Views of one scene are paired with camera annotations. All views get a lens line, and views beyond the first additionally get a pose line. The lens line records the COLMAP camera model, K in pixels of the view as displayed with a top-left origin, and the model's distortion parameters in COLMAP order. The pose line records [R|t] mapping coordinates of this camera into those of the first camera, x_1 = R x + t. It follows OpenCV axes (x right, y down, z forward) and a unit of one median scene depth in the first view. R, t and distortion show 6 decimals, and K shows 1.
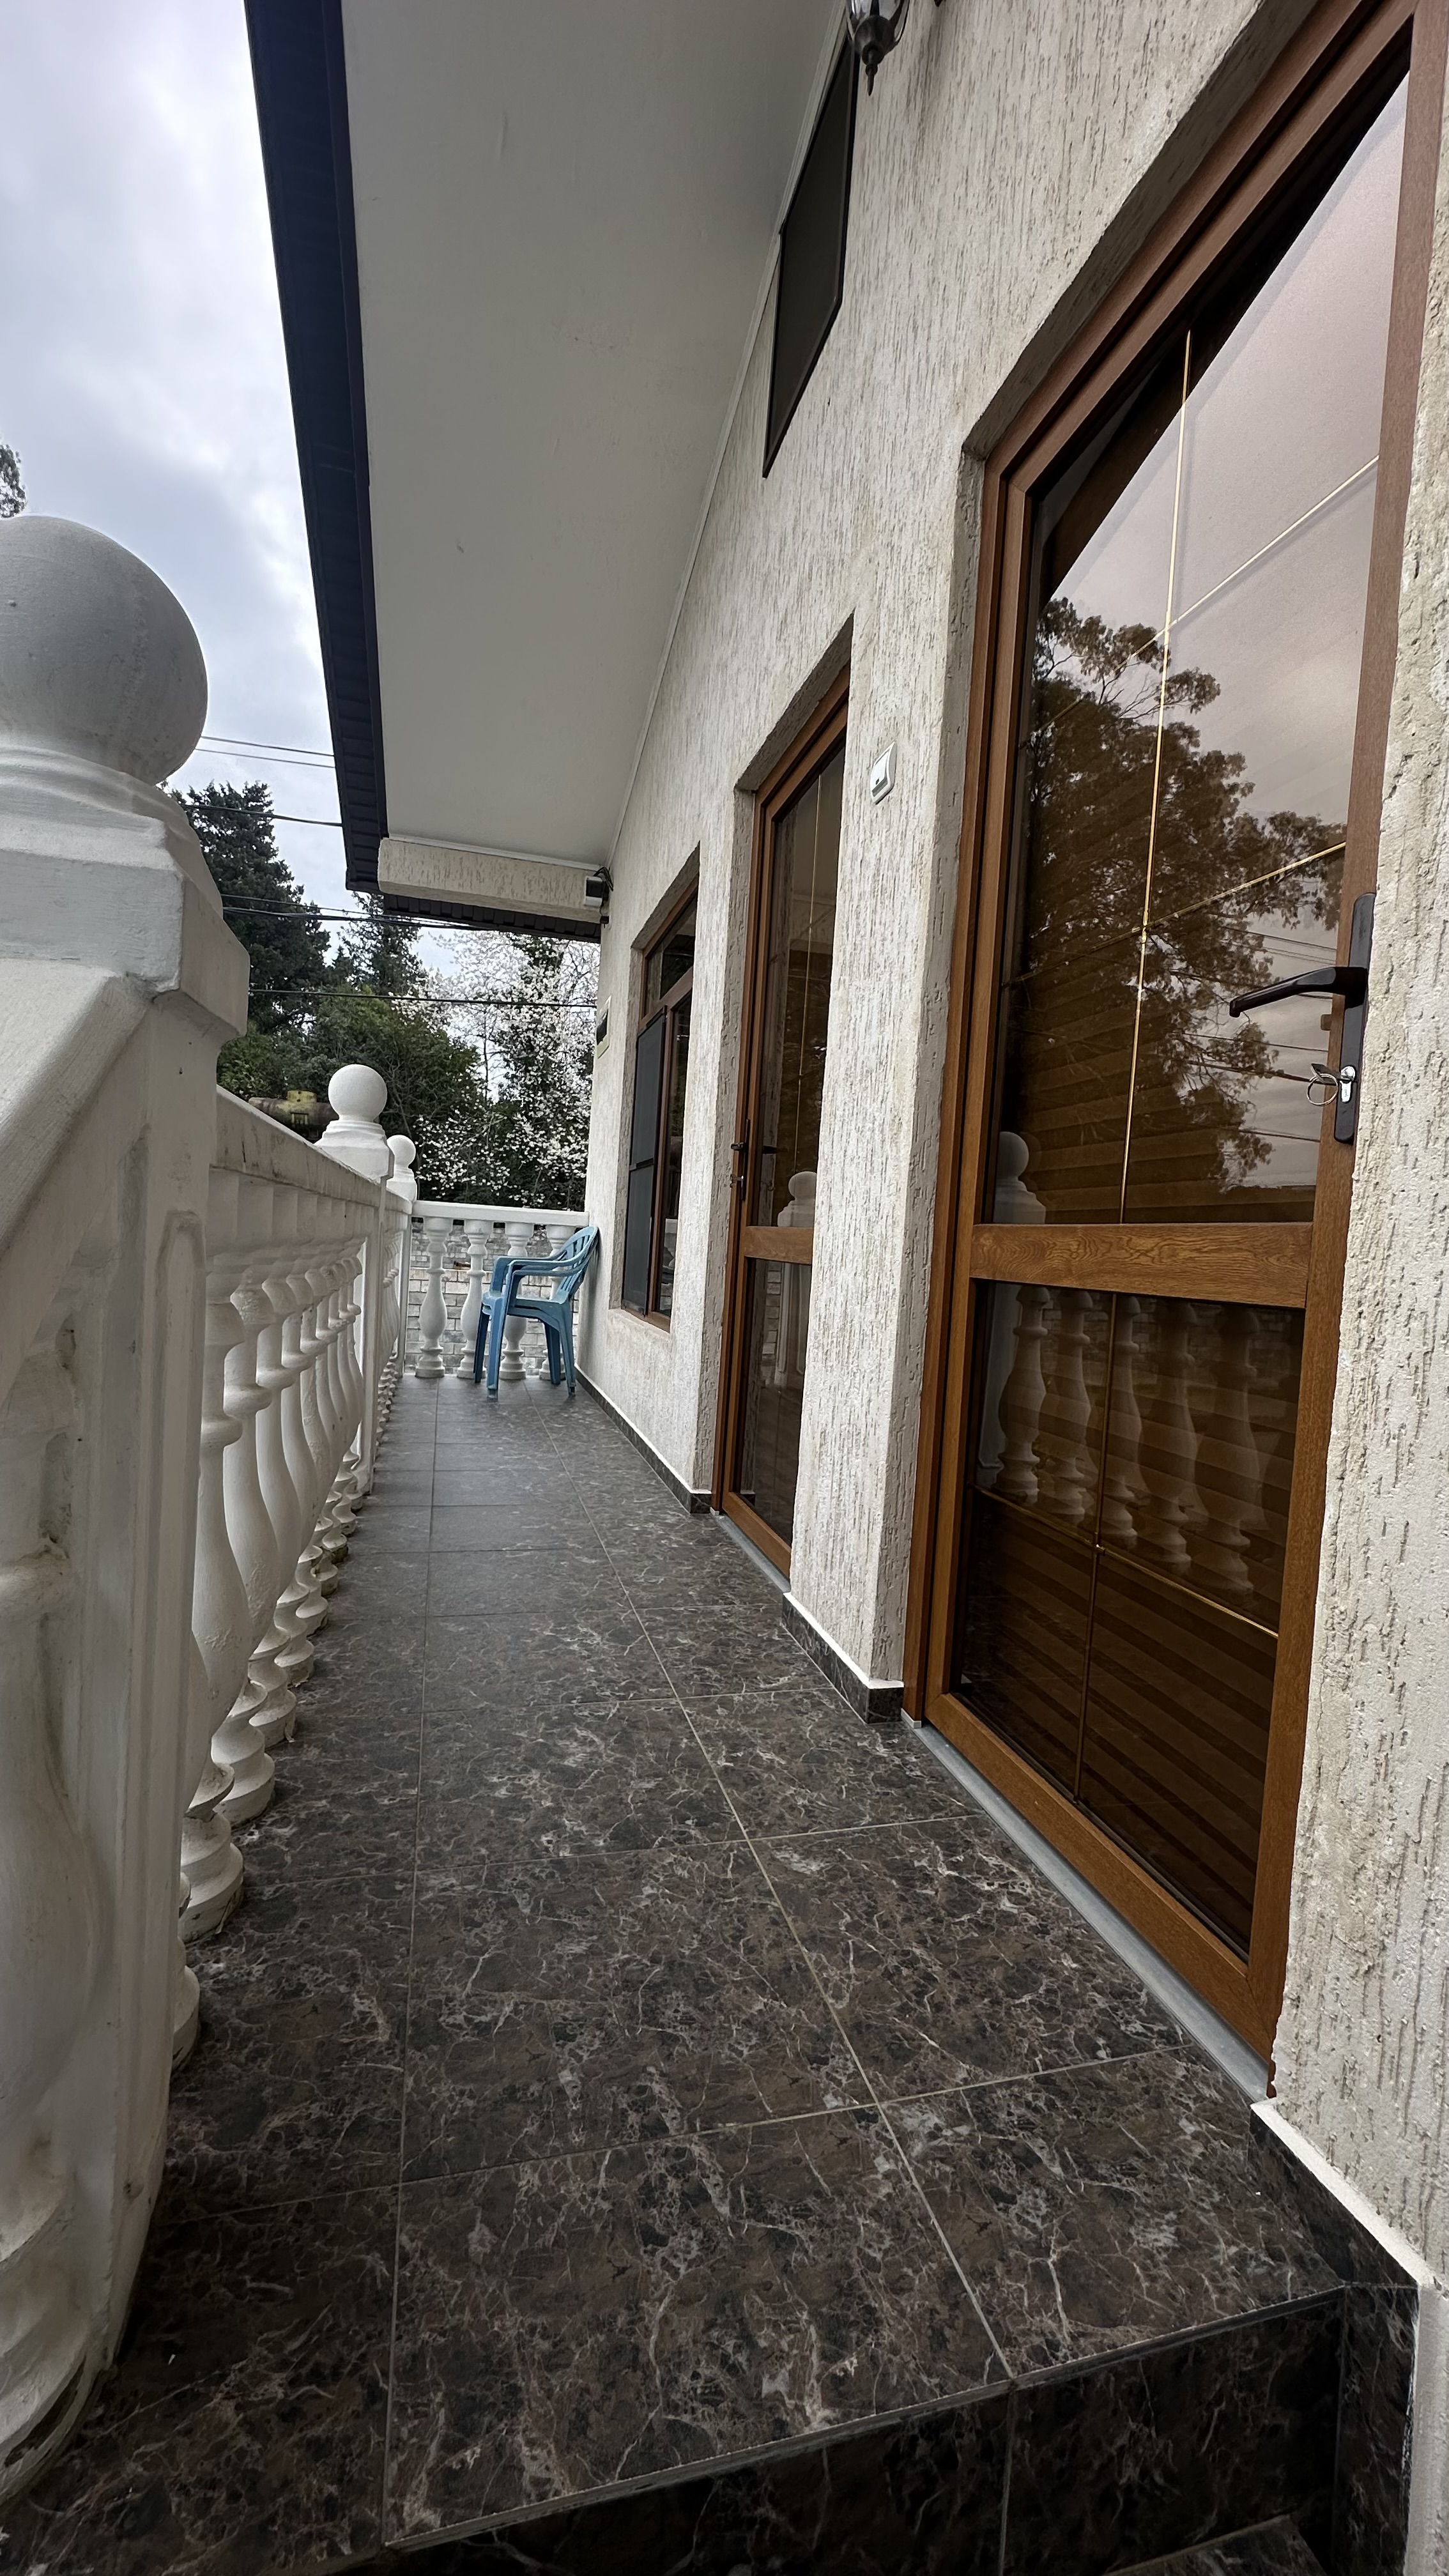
lens RADIAL K [[1027.8, 0, 728.1], [0, 1027.8, 1286.8], [0, 0, 1]] dist [0.002762, 0.000116]
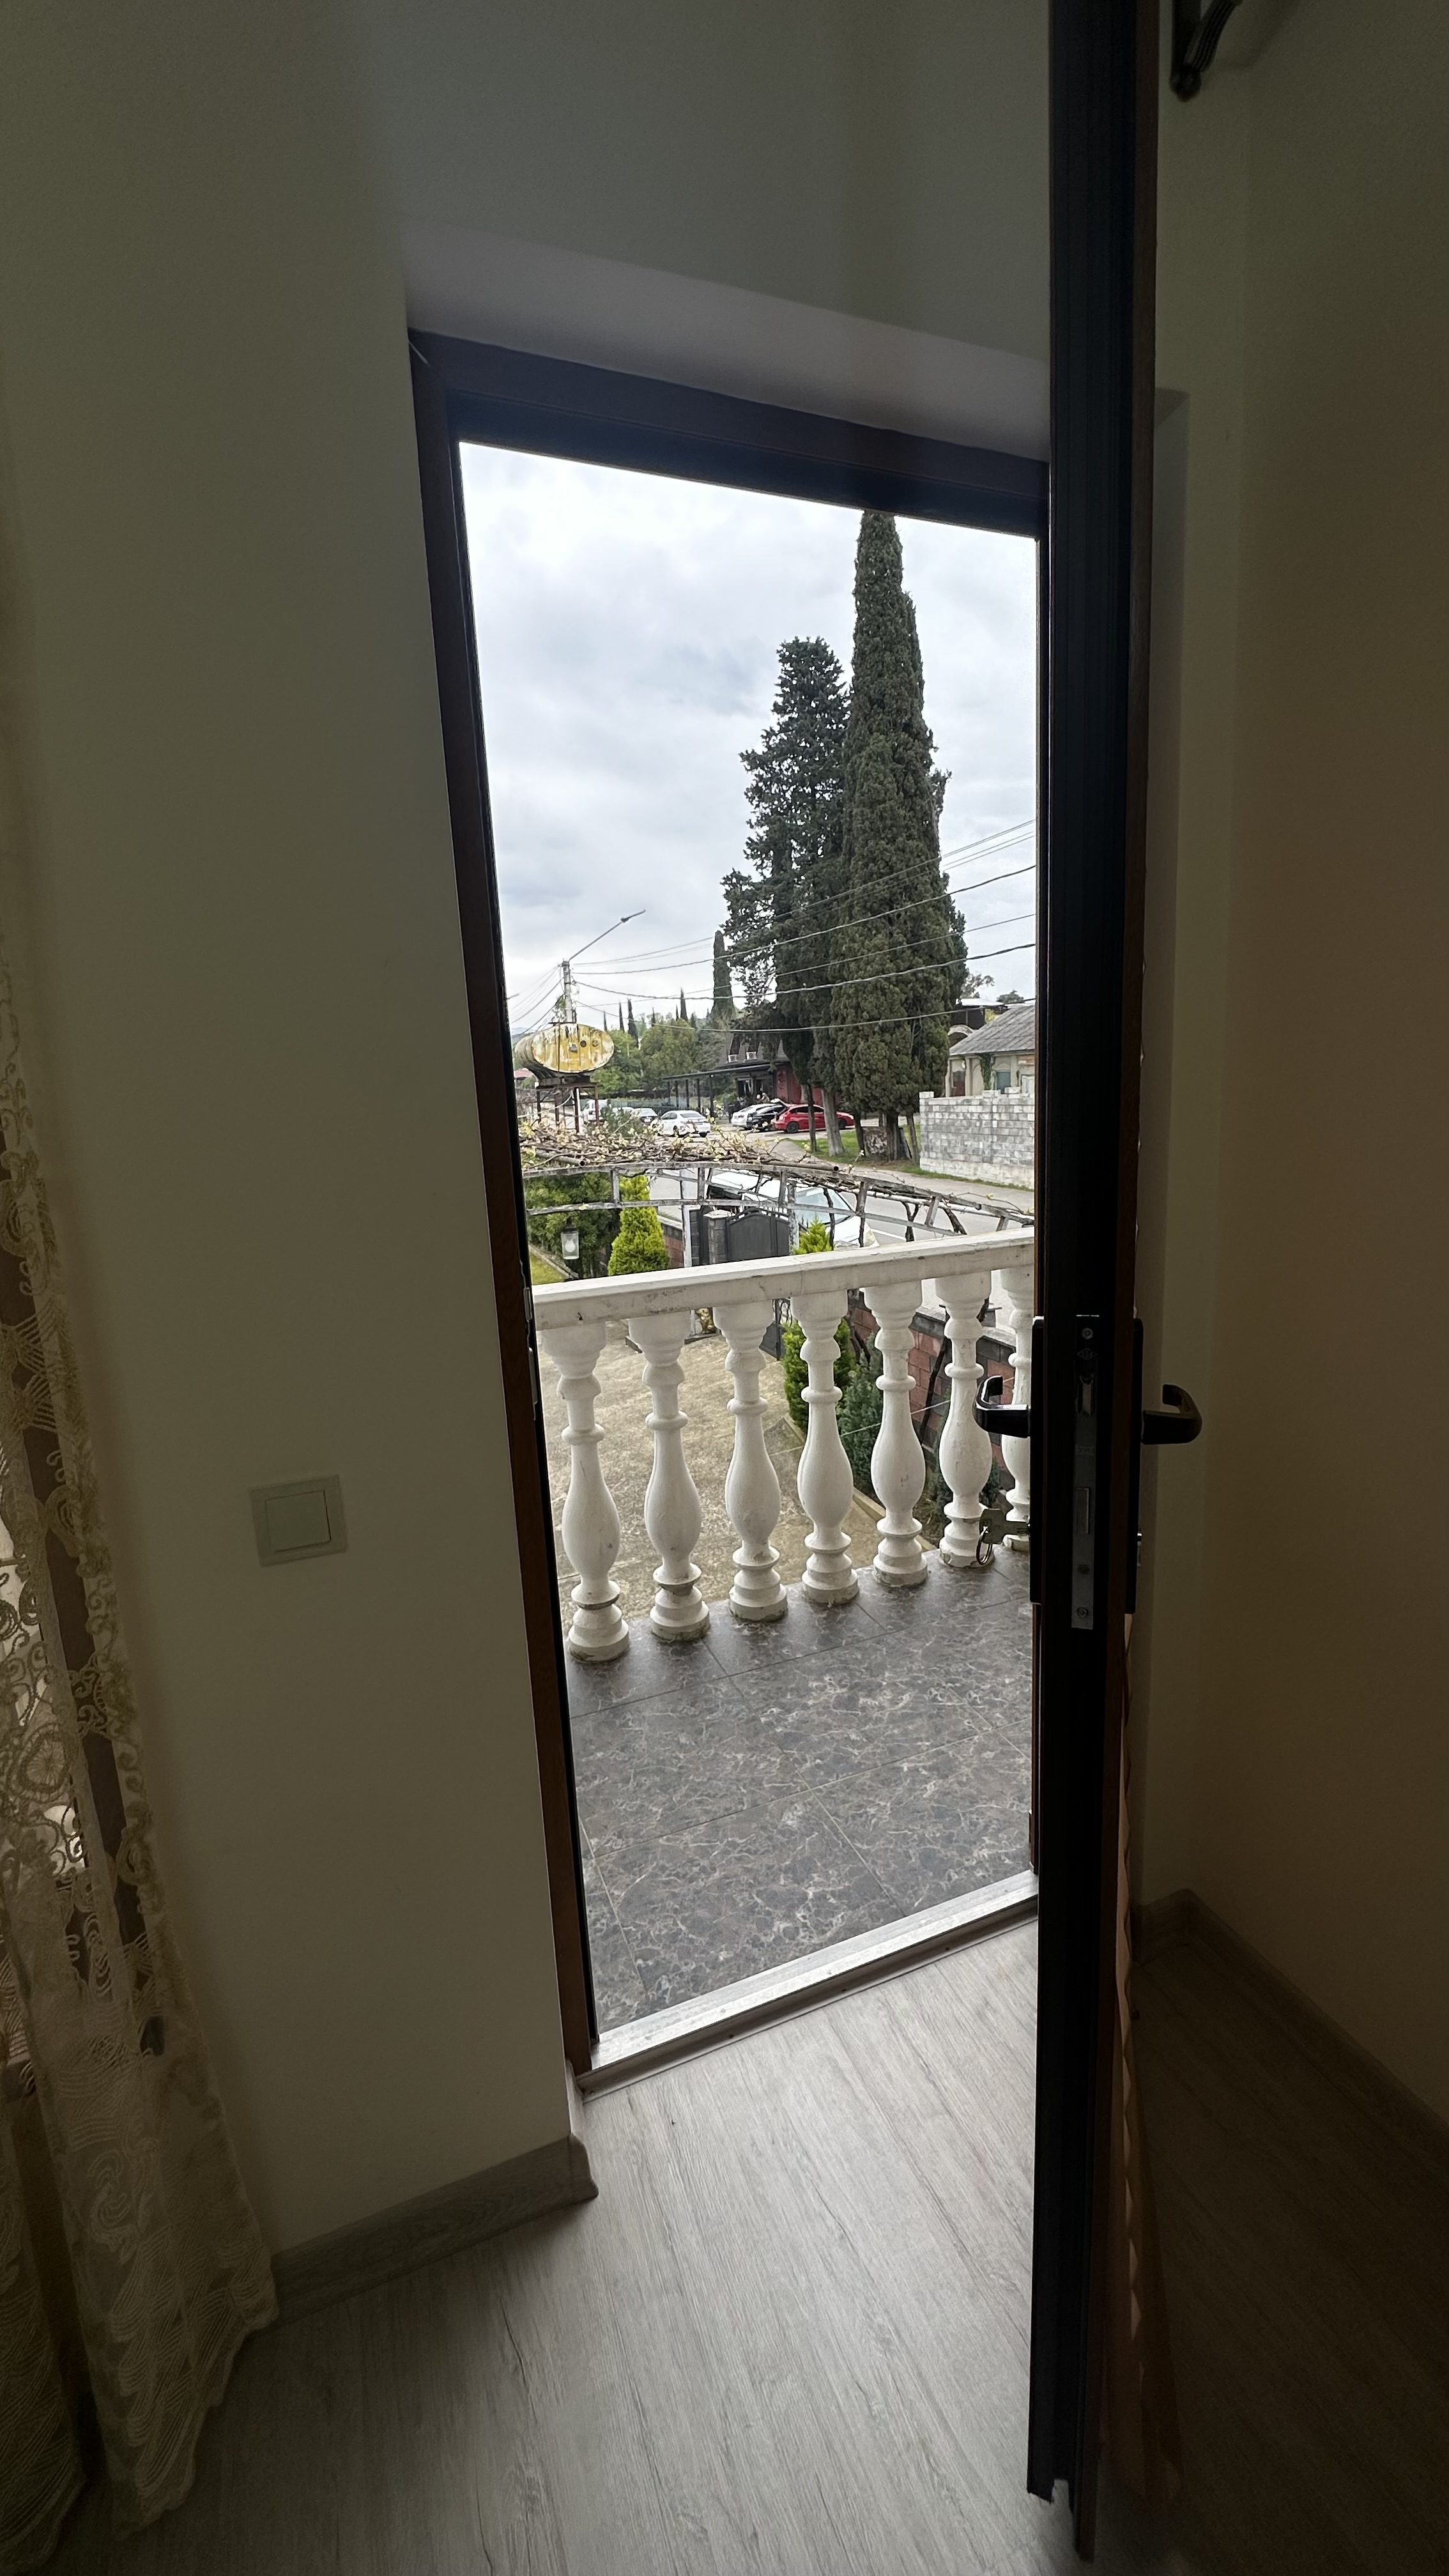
lens RADIAL K [[1027.8, 0, 719.5], [0, 1027.8, 1285.2], [0, 0, 1]] dist [0.002762, 0.000116]
pose [[0.105192, 0.119226, -0.987279, 1.403125], [0.014175, 0.992506, 0.121368, -0.354917], [0.994351, -0.026761, 0.102714, 0.777389]]
